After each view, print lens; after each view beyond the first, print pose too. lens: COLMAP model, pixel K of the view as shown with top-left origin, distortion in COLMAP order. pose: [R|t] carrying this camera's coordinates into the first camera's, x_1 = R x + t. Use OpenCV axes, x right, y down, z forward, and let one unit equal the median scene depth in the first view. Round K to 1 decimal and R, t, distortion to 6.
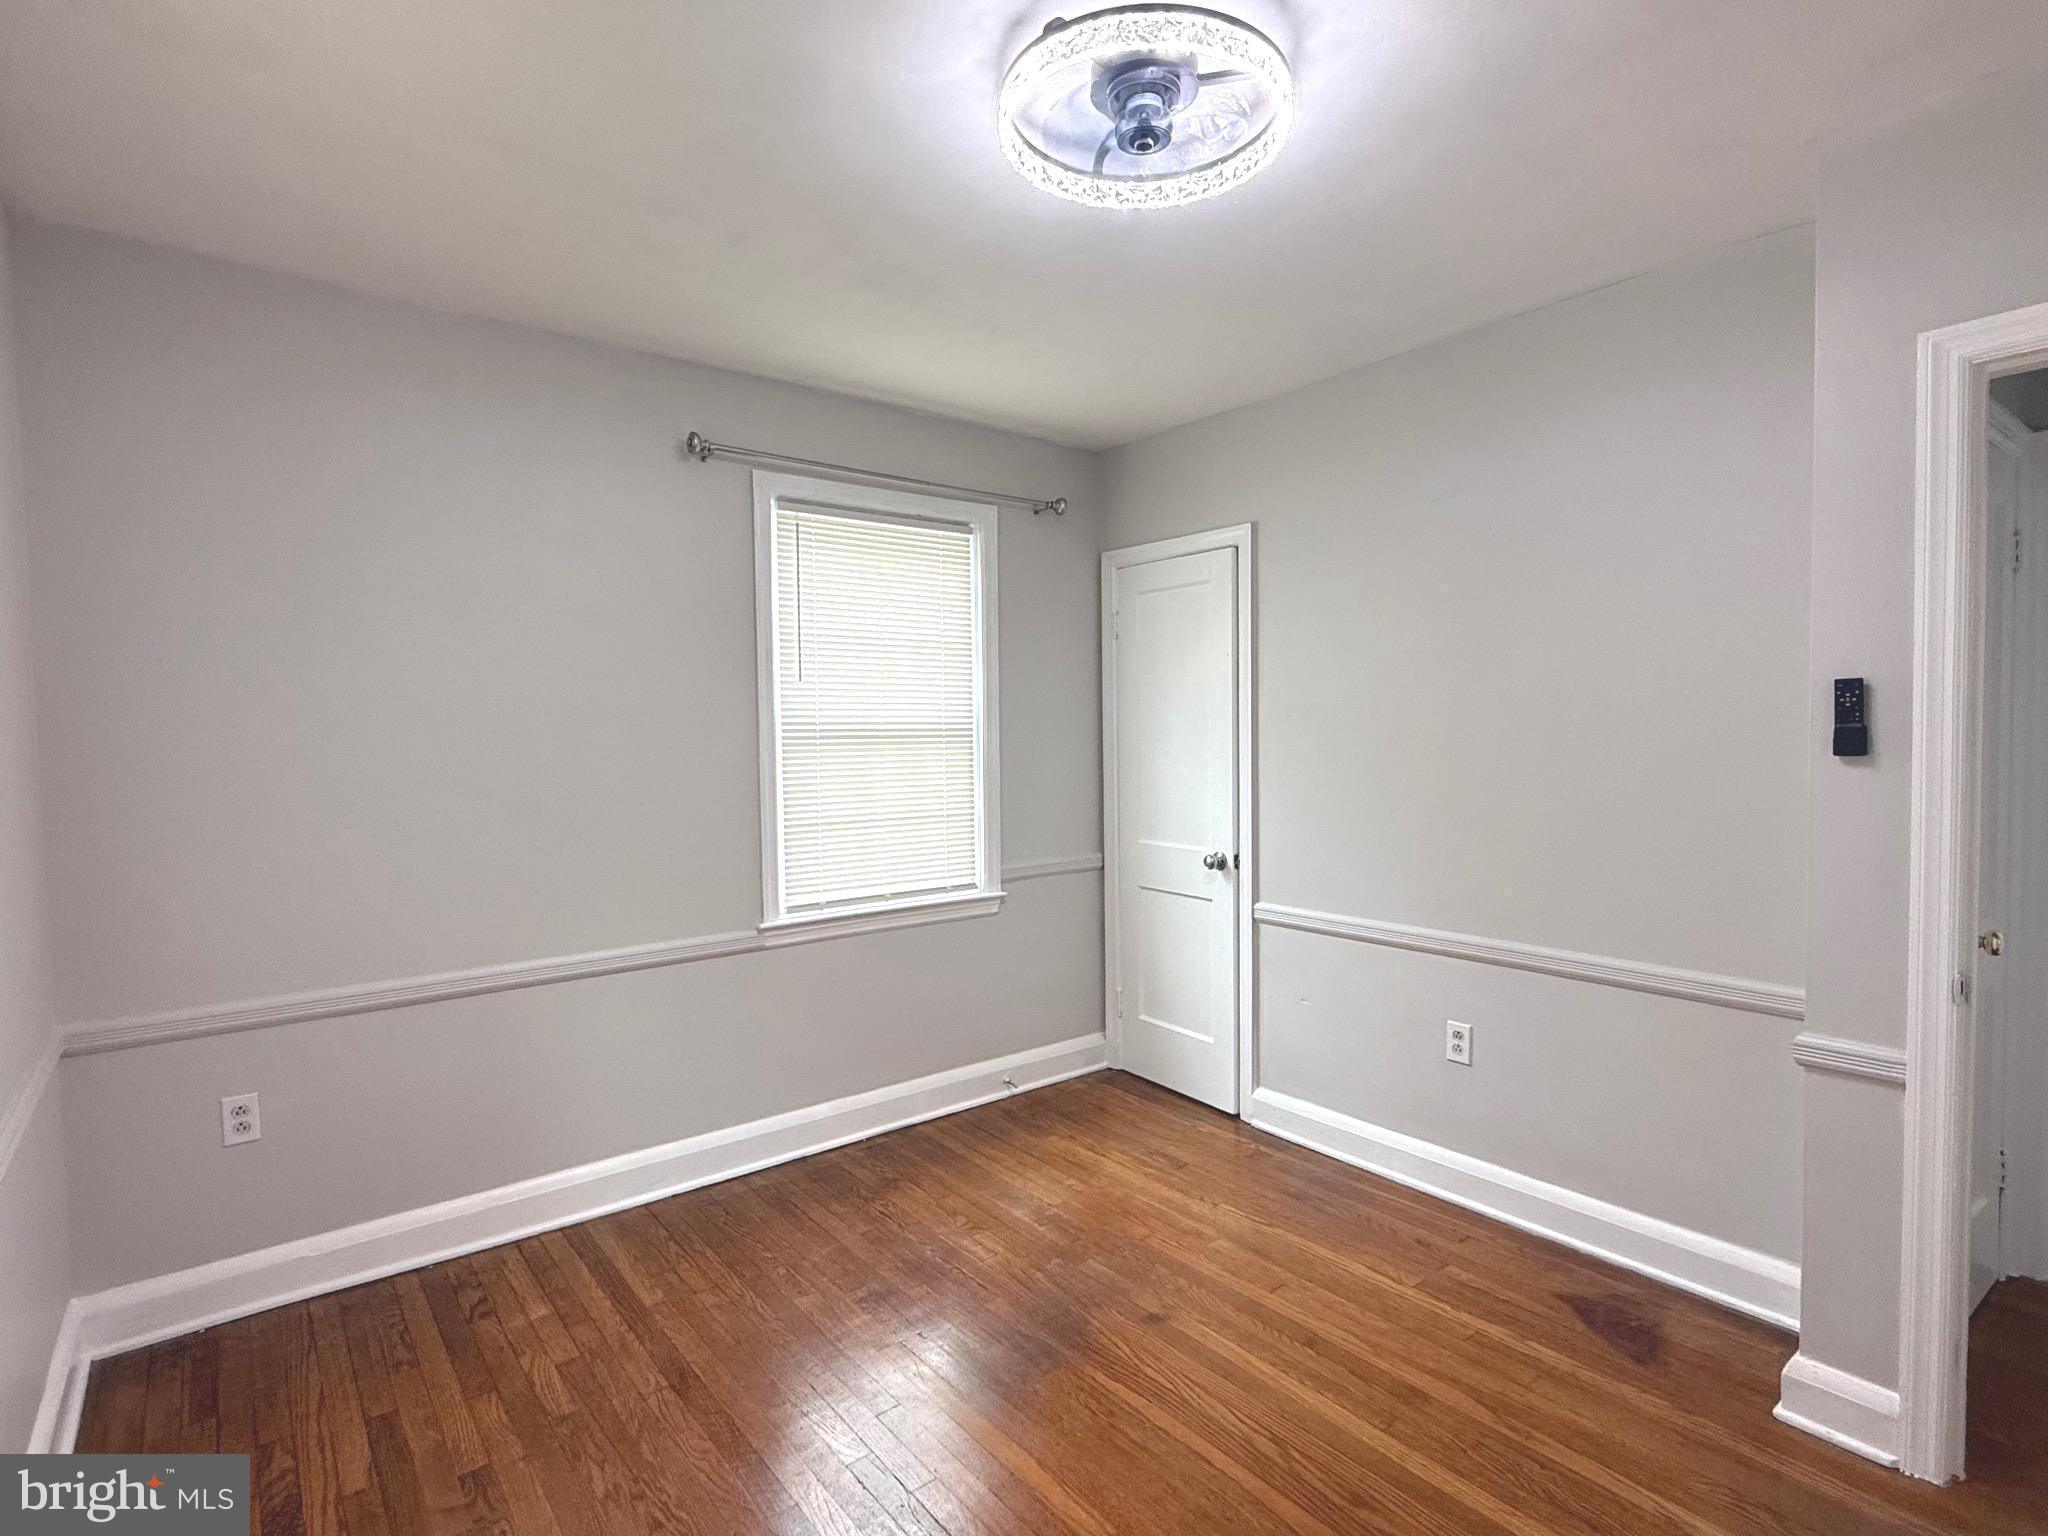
lens RADIAL K [[1013.1, 0, 1019.8], [0, 1013.1, 765.1], [0, 0, 1]] dist [-0.002214, -0.000514]
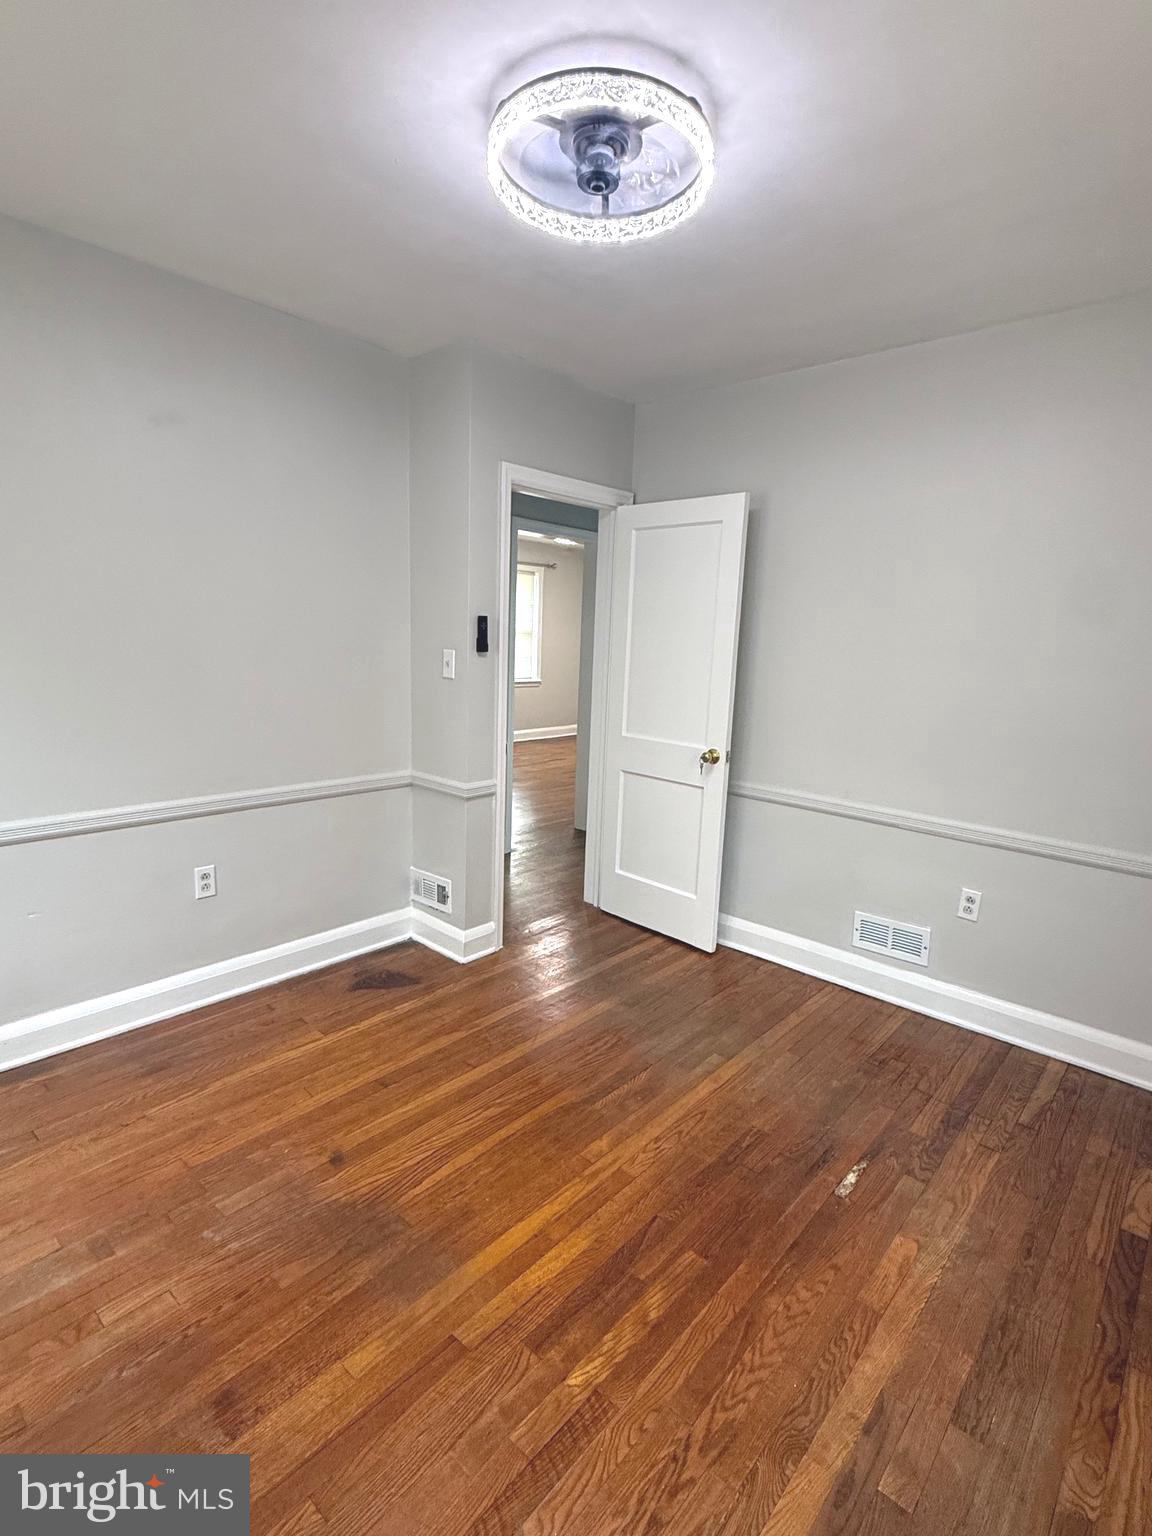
lens RADIAL K [[761.8, 0, 576.0], [0, 761.8, 768.0], [0, 0, 1]] dist [-0.003213, 0.000806]
pose [[-0.172959, -0.166187, 0.970807, -0.606686], [0.001899, 0.985604, 0.169058, -0.028592], [-0.984927, 0.031084, -0.170153, 0.783309]]
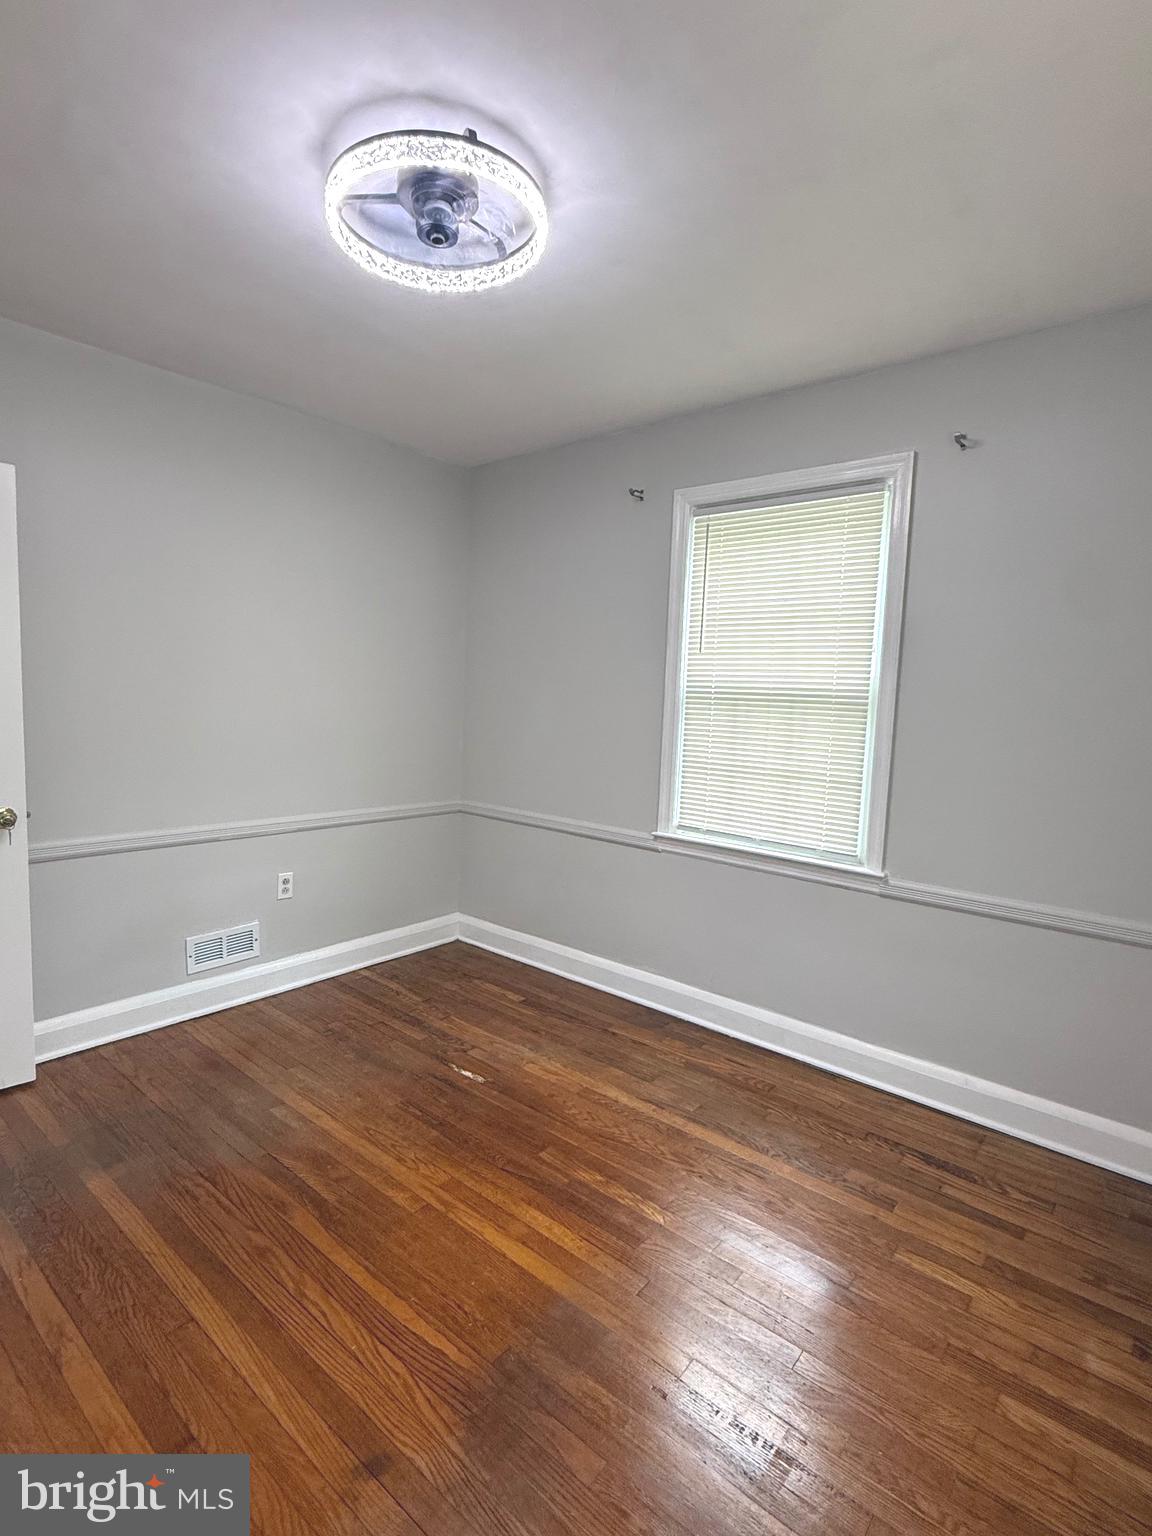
lens RADIAL K [[759.2, 0, 572.2], [0, 759.2, 769.3], [0, 0, 1]] dist [-0.001424, 0.001044]
pose [[-0.980012, -0.003752, -0.198905, 0.093655], [-0.032680, 0.989276, 0.142357, -0.043812], [0.196238, 0.146012, -0.969624, 1.353392]]
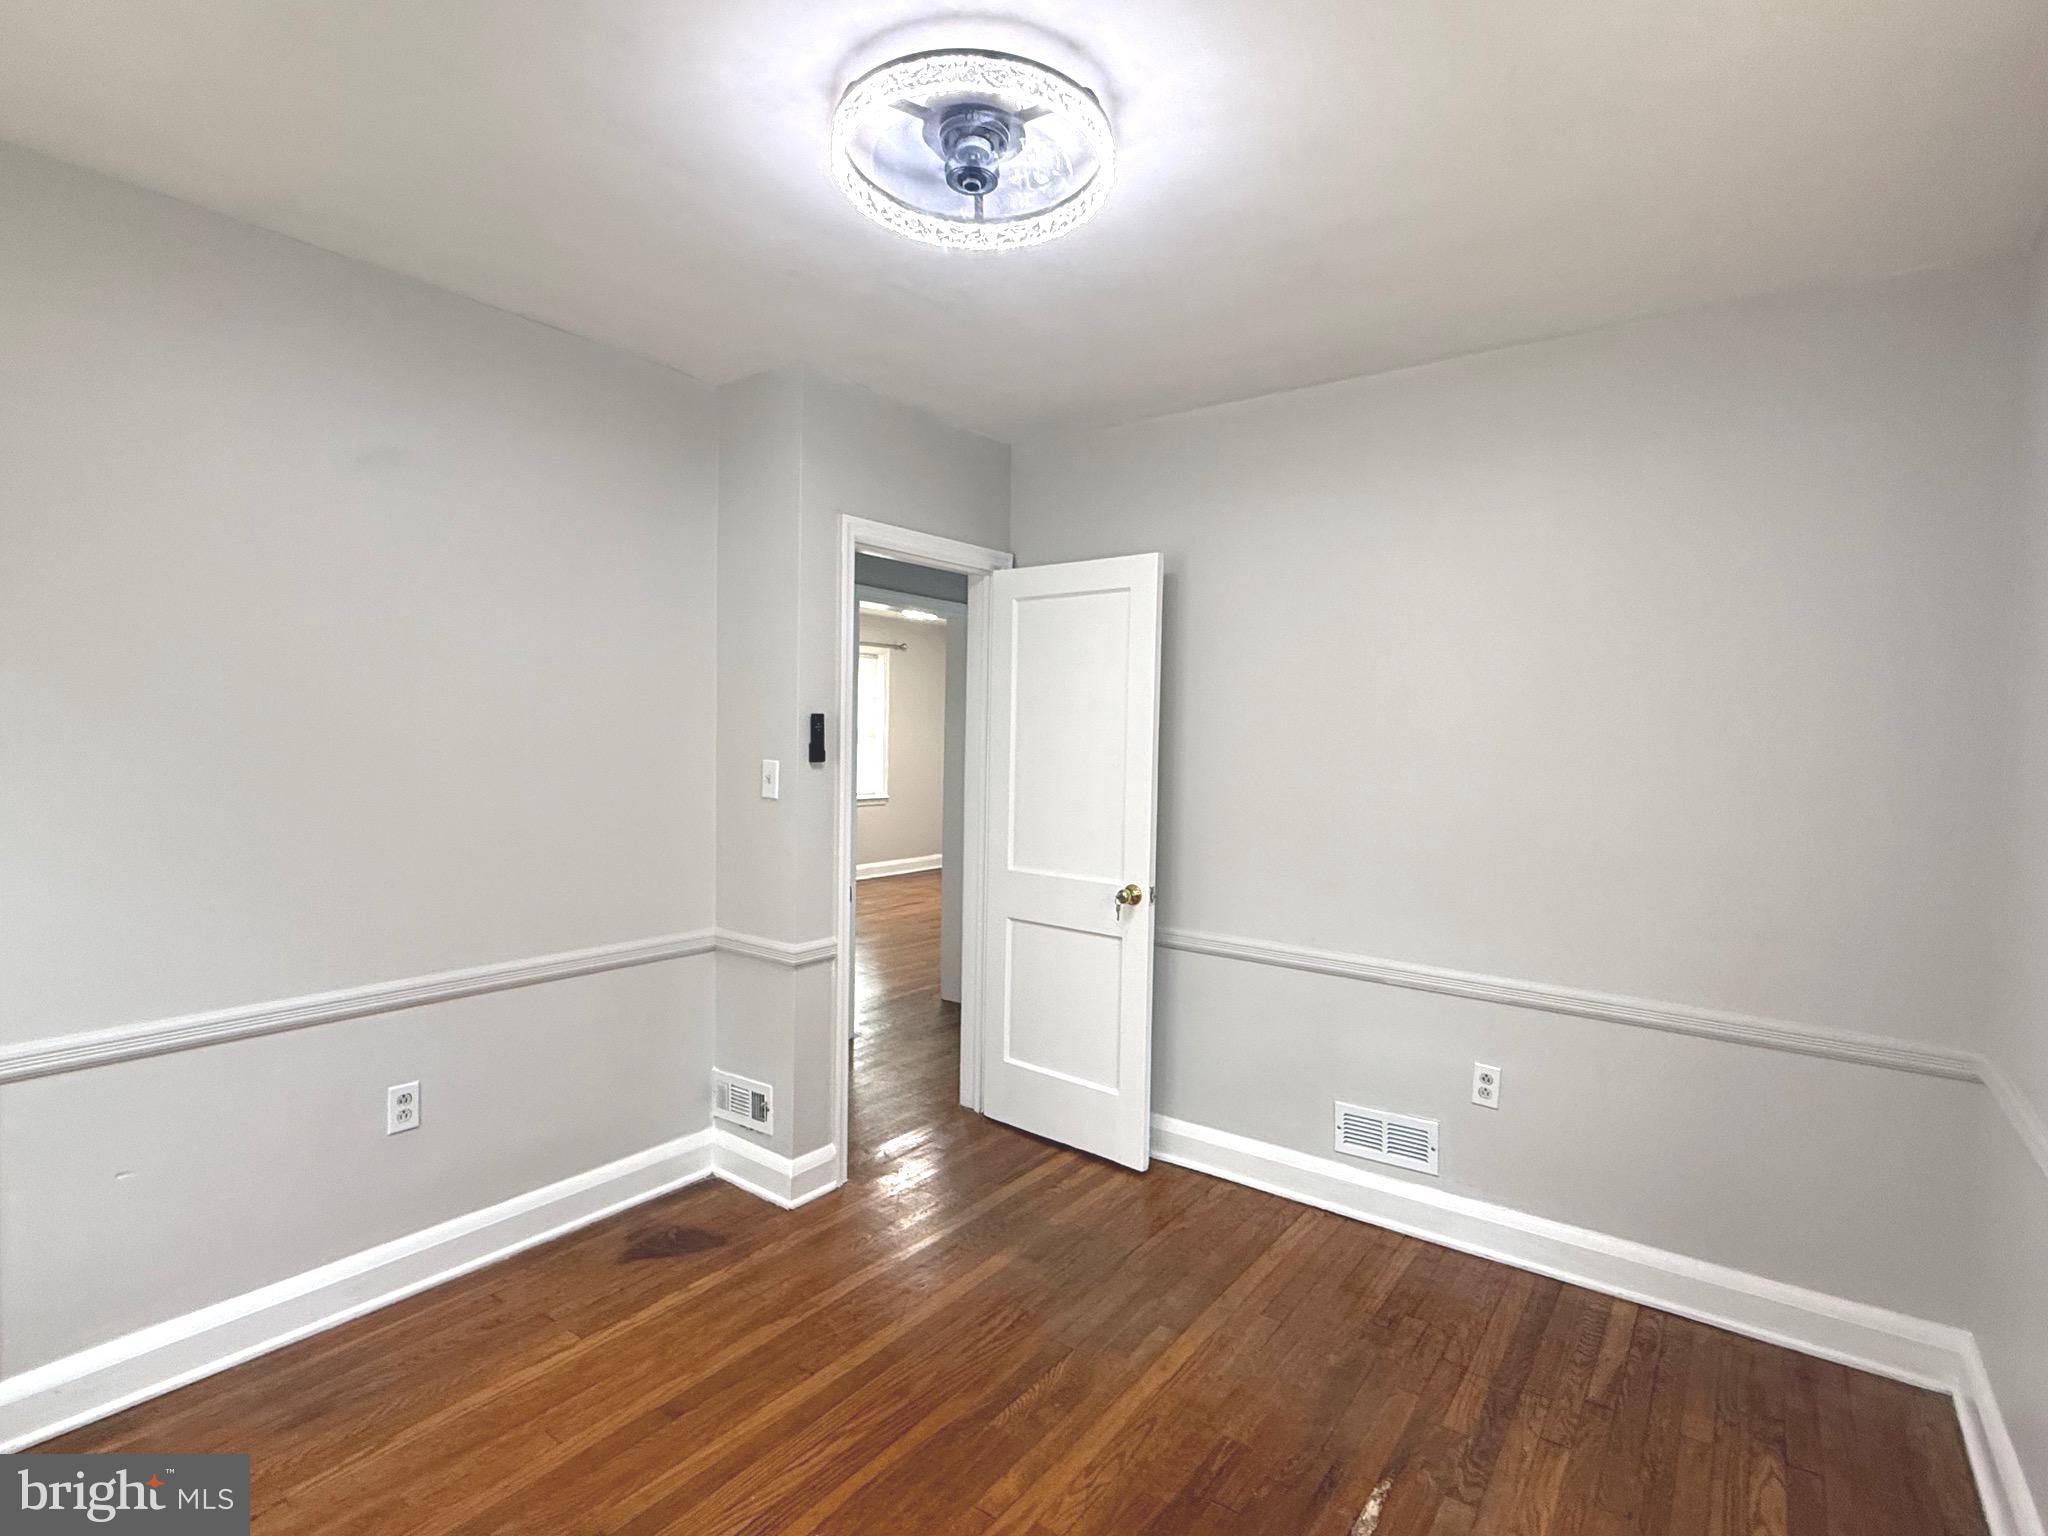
lens RADIAL K [[1015.8, 0, 1027.3], [0, 1015.8, 761.8], [0, 0, 1]] dist [-0.003213, 0.000806]
pose [[-0.265699, -0.018570, 0.963877, -0.582627], [0.019656, 0.999502, 0.024674, -0.030219], [-0.963856, 0.025502, -0.265201, 0.796009]]
